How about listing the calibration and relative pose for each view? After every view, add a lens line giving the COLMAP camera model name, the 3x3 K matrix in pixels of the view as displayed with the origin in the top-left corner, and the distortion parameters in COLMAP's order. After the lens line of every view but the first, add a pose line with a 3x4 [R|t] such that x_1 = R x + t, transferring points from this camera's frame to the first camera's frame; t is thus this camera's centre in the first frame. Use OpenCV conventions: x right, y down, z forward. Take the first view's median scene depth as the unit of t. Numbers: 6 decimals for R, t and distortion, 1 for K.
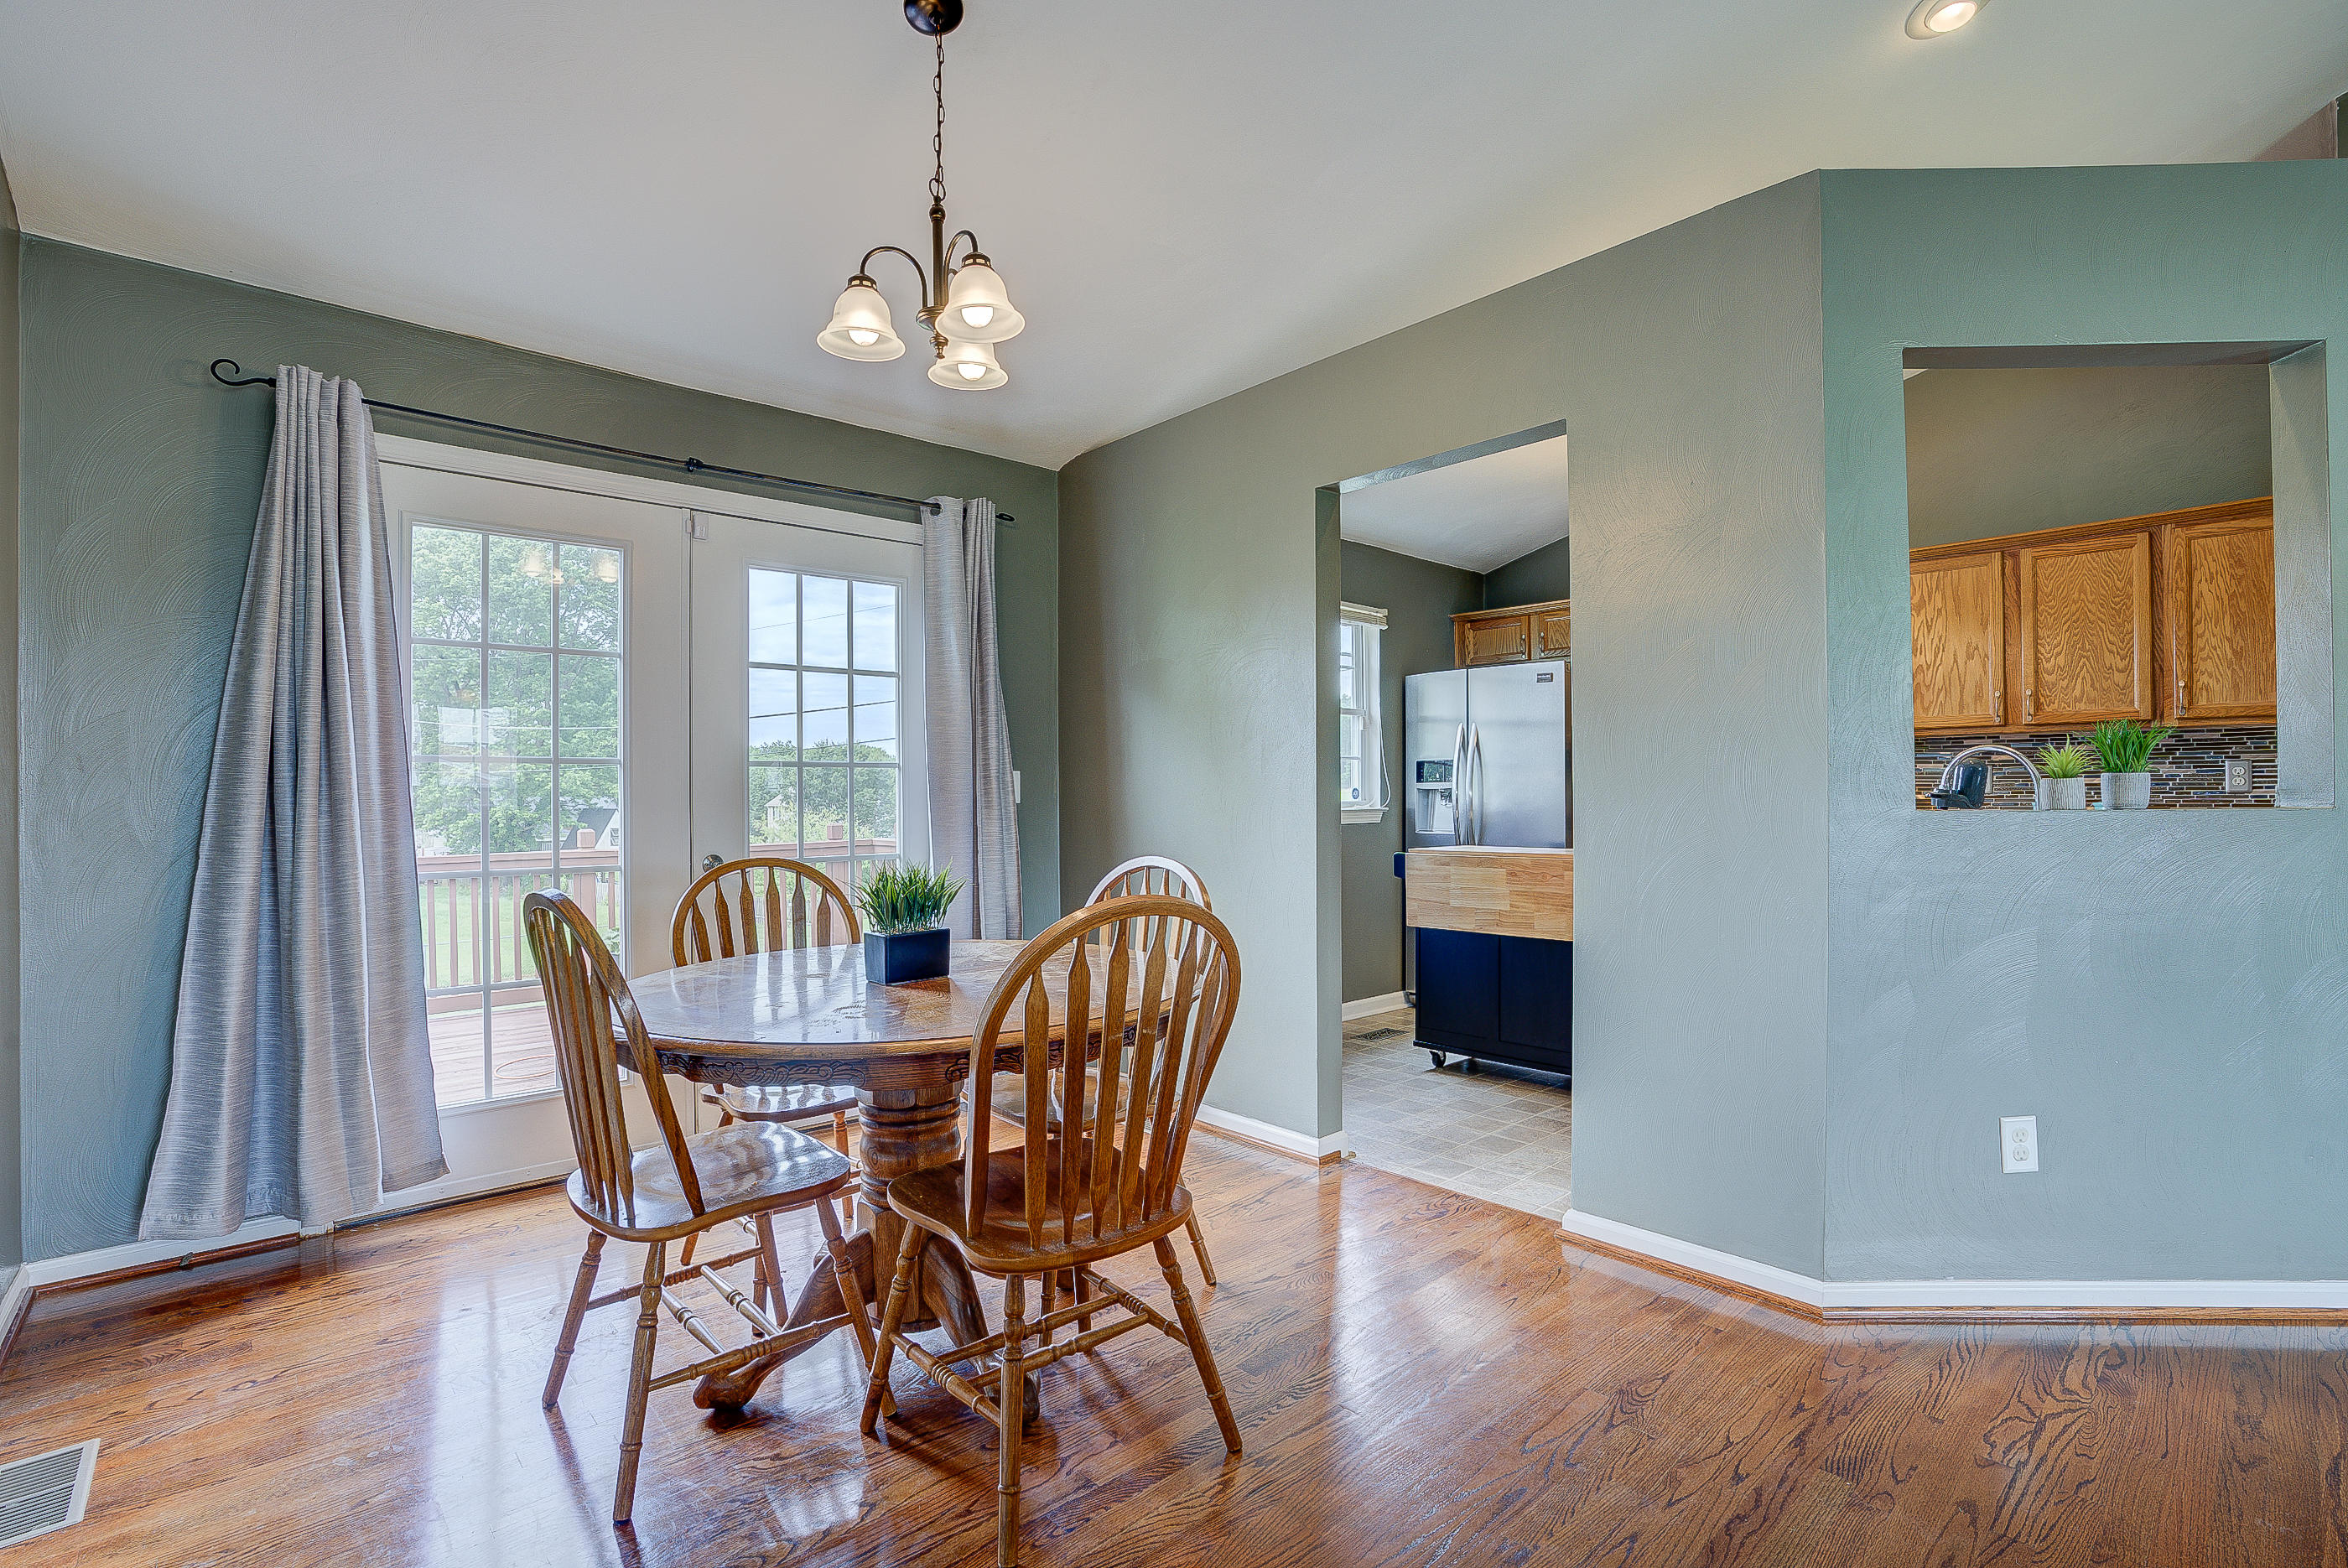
lens RADIAL K [[1092.8, 0, 1186.8], [0, 1092.8, 789.9], [0, 0, 1]] dist [-0.065100, 0.026260]
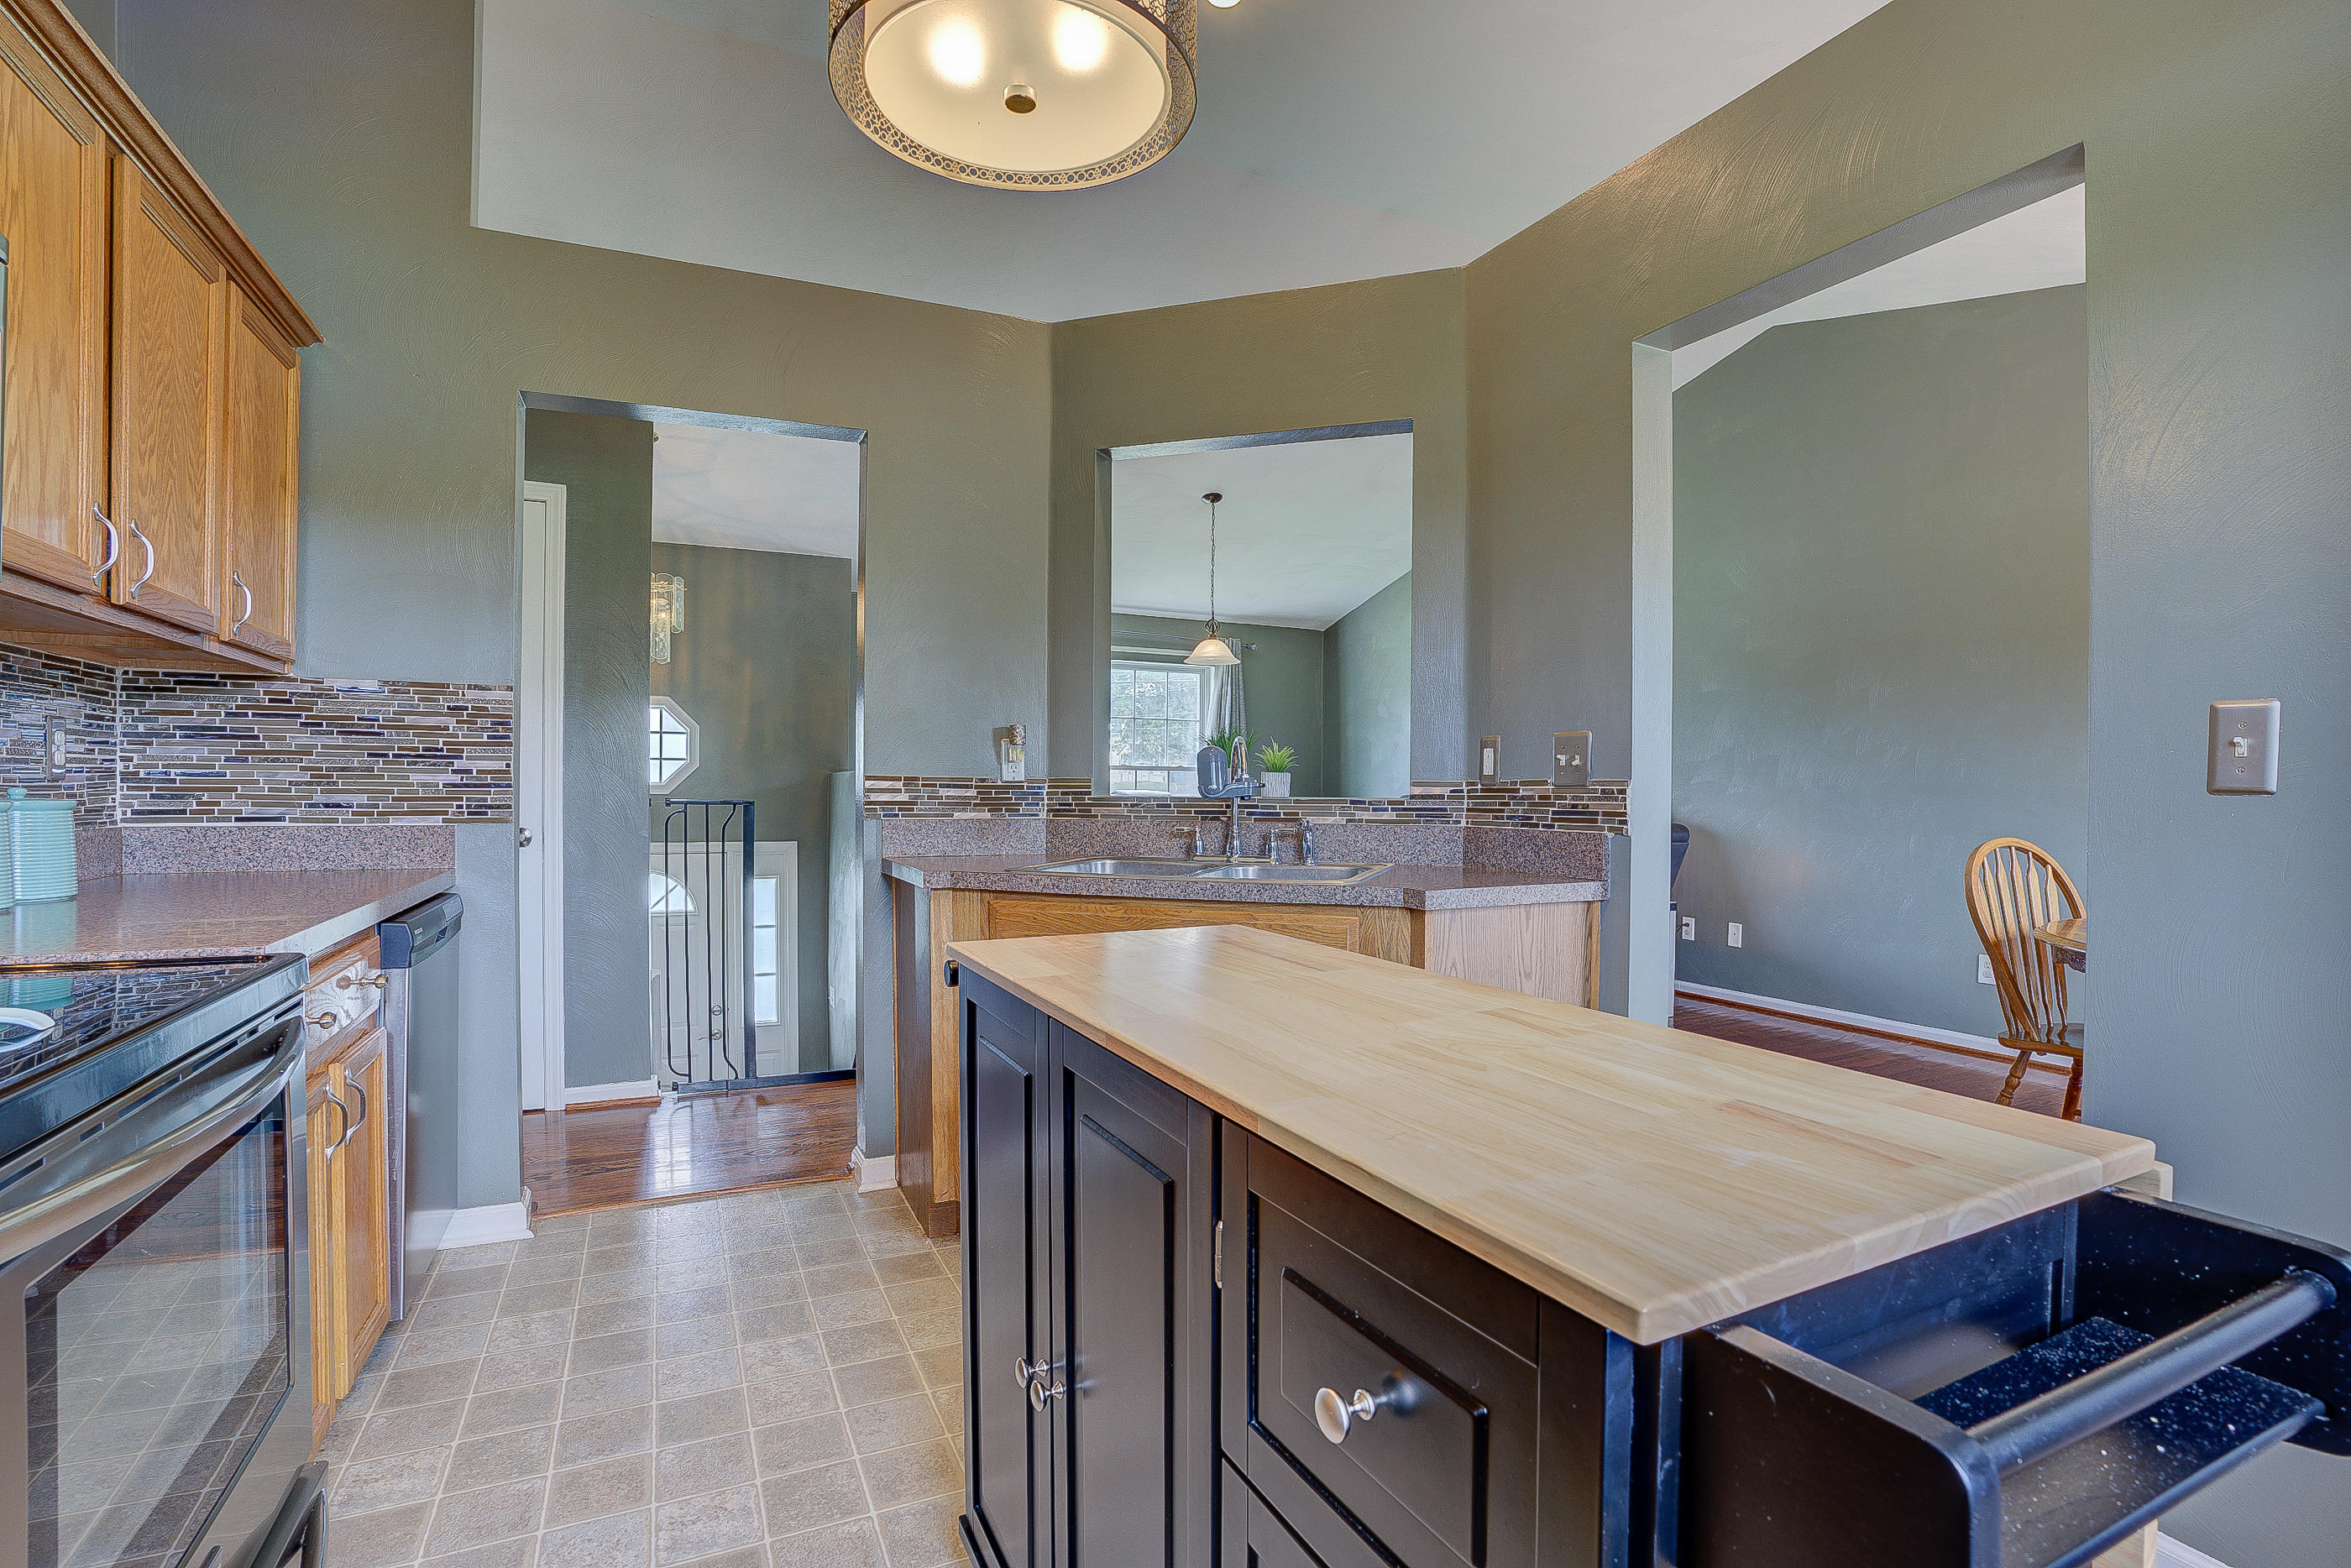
lens RADIAL K [[1085.4, 0, 1185.0], [0, 1085.4, 790.6], [0, 0, 1]] dist [-0.070083, 0.026346]
pose [[-0.955828, -0.000026, 0.293927, 0.374201], [-0.001260, 0.999991, -0.004008, 0.011451], [-0.293924, -0.004202, -0.955820, 1.571519]]
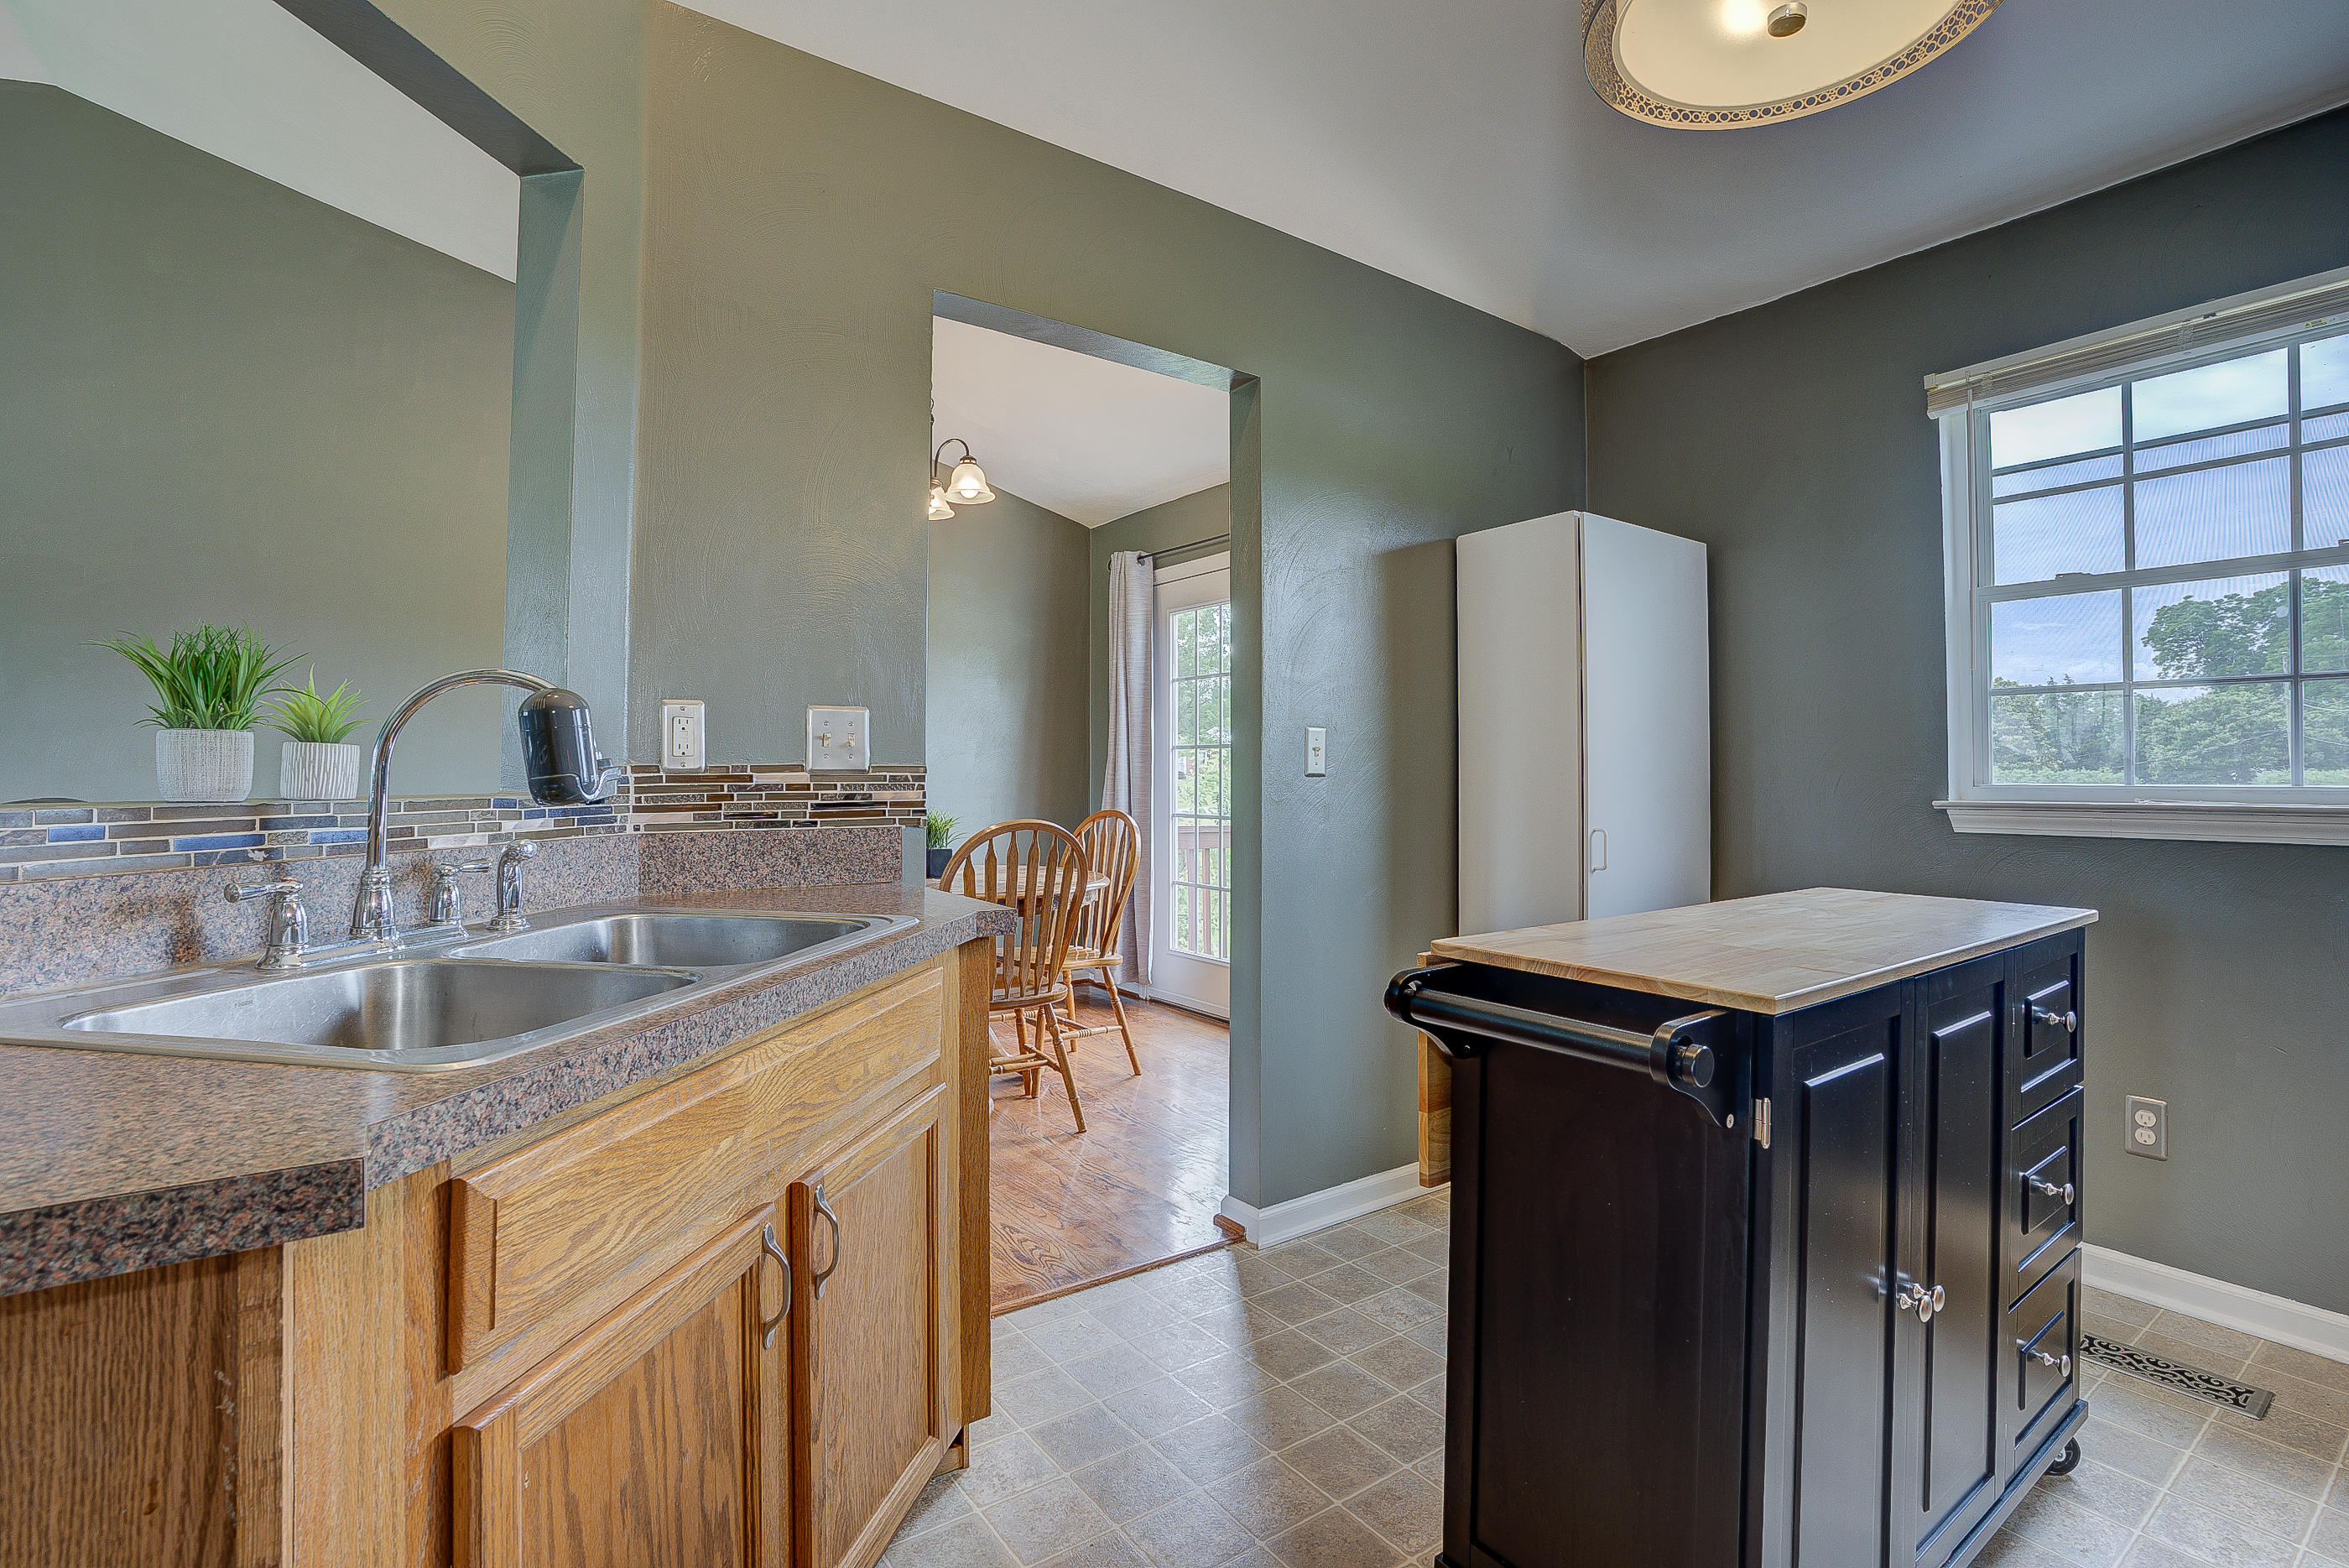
lens RADIAL K [[1094.9, 0, 1193.9], [0, 1094.9, 772.4], [0, 0, 1]] dist [-0.056250, 0.020657]
pose [[-0.107014, 0.005572, -0.994242, 0.929857], [0.003376, 0.999981, 0.005241, 0.002468], [0.994252, -0.002795, -0.107030, 1.059725]]
